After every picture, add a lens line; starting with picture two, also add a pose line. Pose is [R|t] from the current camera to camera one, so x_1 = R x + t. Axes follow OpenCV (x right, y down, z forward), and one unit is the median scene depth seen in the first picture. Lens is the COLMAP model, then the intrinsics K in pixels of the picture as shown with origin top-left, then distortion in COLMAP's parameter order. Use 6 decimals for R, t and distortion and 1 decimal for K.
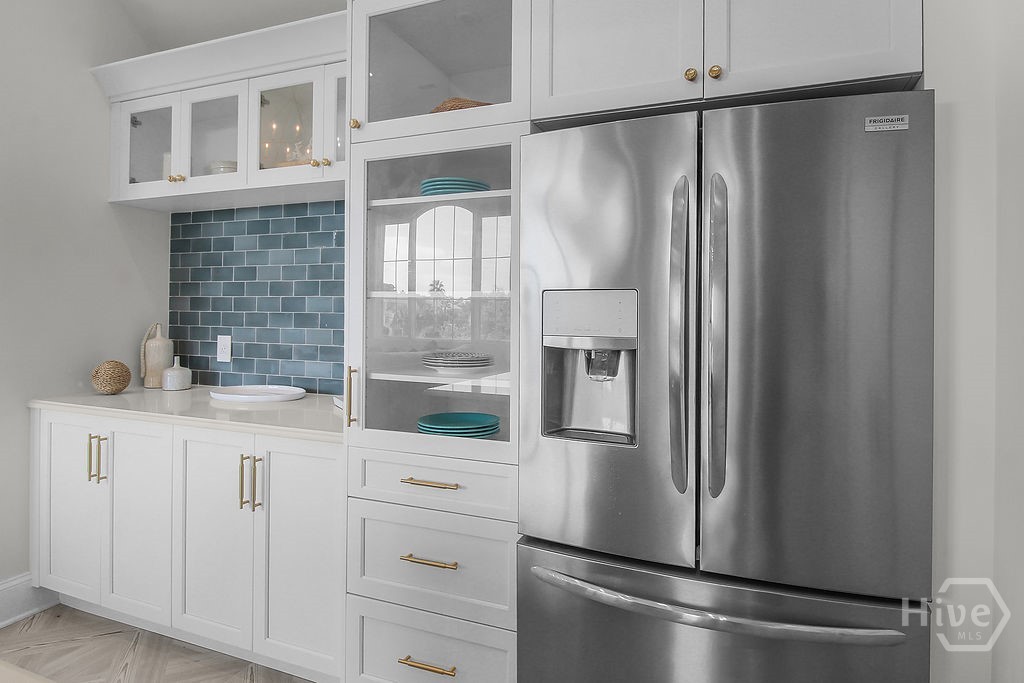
lens RADIAL K [[580.7, 0, 518.0], [0, 580.7, 309.4], [0, 0, 1]] dist [-0.008037, -0.002507]
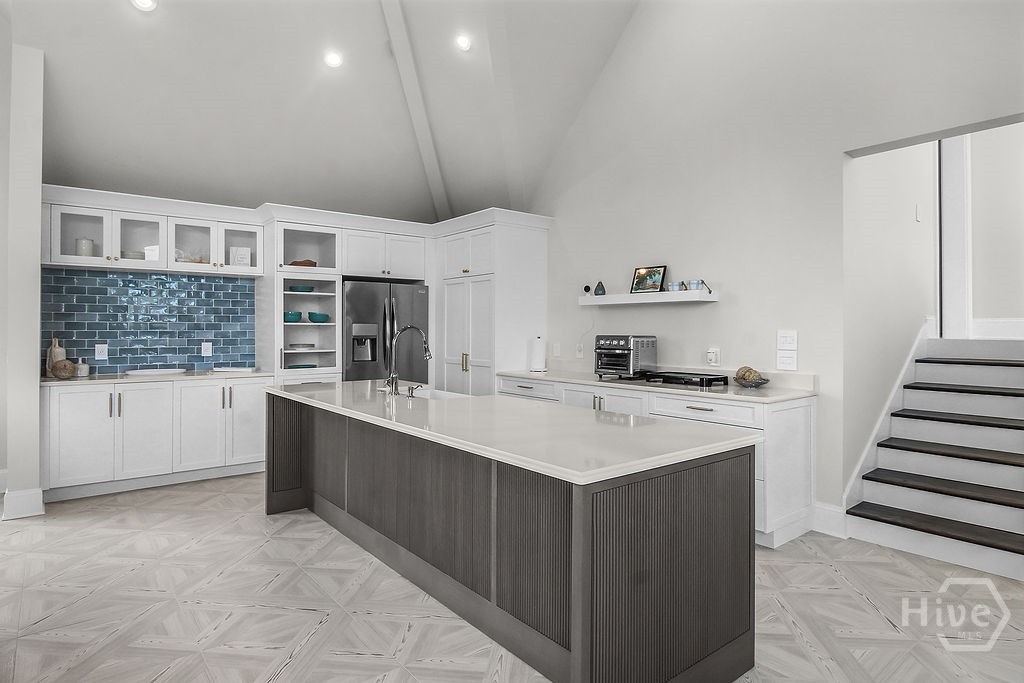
lens RADIAL K [[580.7, 0, 514.0], [0, 580.7, 331.9], [0, 0, 1]] dist [-0.008037, -0.002507]
pose [[0.484829, -0.011989, 0.874527, -1.434639], [0.001829, 0.999918, 0.012694, -0.012117], [-0.874607, -0.004555, 0.484811, -0.915255]]
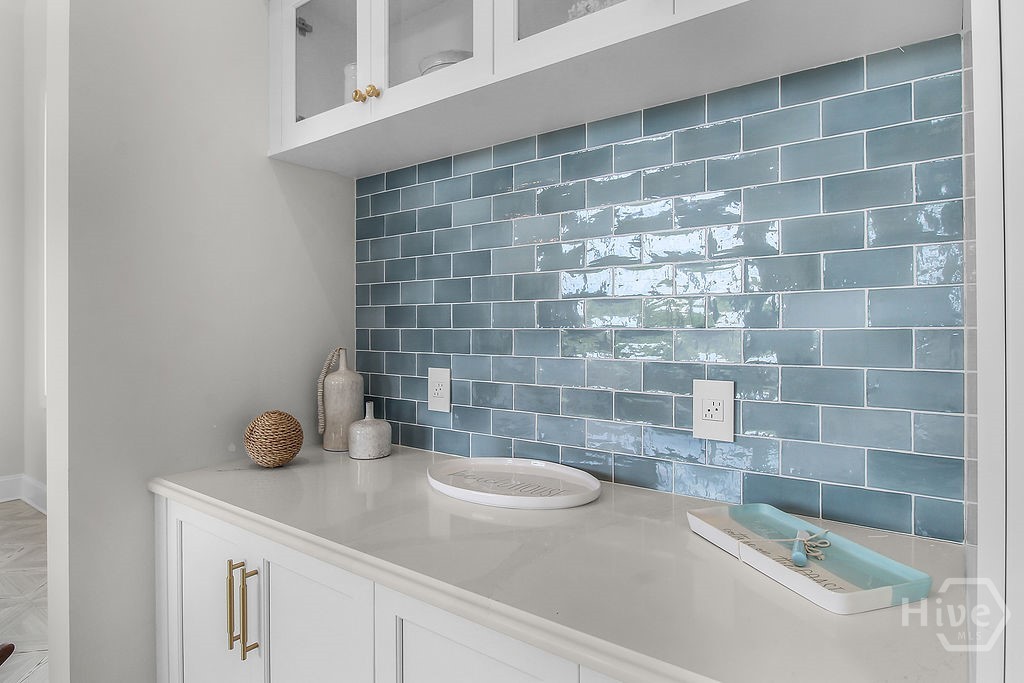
lens RADIAL K [[580.7, 0, 513.2], [0, 580.7, 330.8], [0, 0, 1]] dist [-0.008037, -0.002507]
pose [[0.963795, -0.011043, -0.266416, -0.273812], [0.013833, 0.999867, 0.008596, 0.001919], [0.266286, -0.011970, 0.963820, 0.442547]]
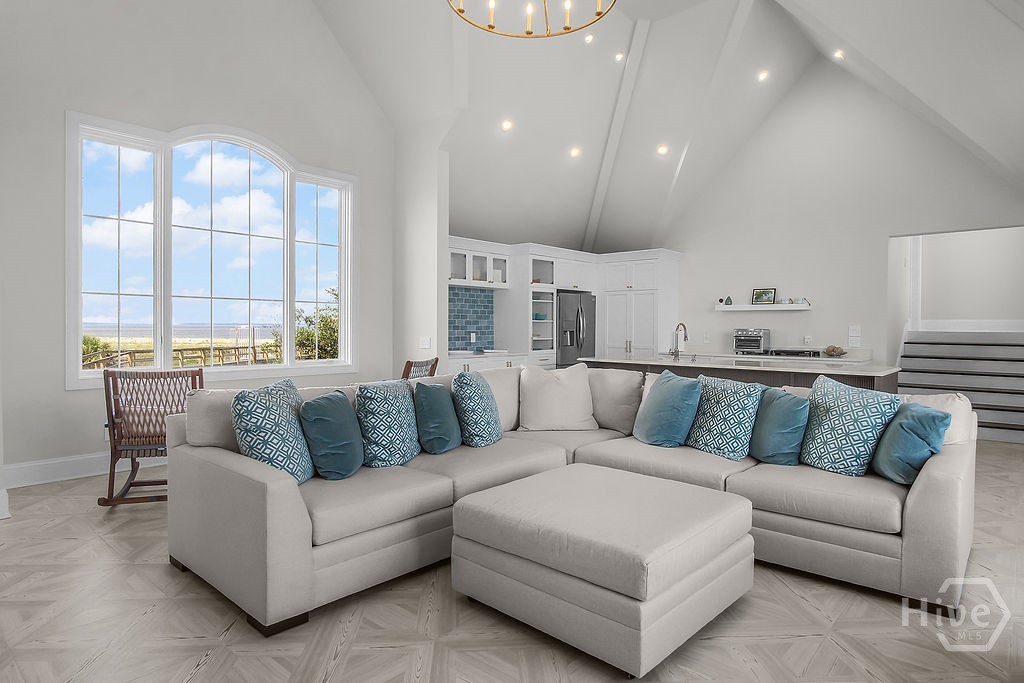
lens RADIAL K [[580.7, 0, 515.7], [0, 580.7, 339.2], [0, 0, 1]] dist [-0.008037, -0.002507]
pose [[0.331189, -0.031327, 0.943044, -2.890104], [-0.002903, 0.999410, 0.034219, -0.023565], [-0.943560, -0.014071, 0.330902, -0.237402]]
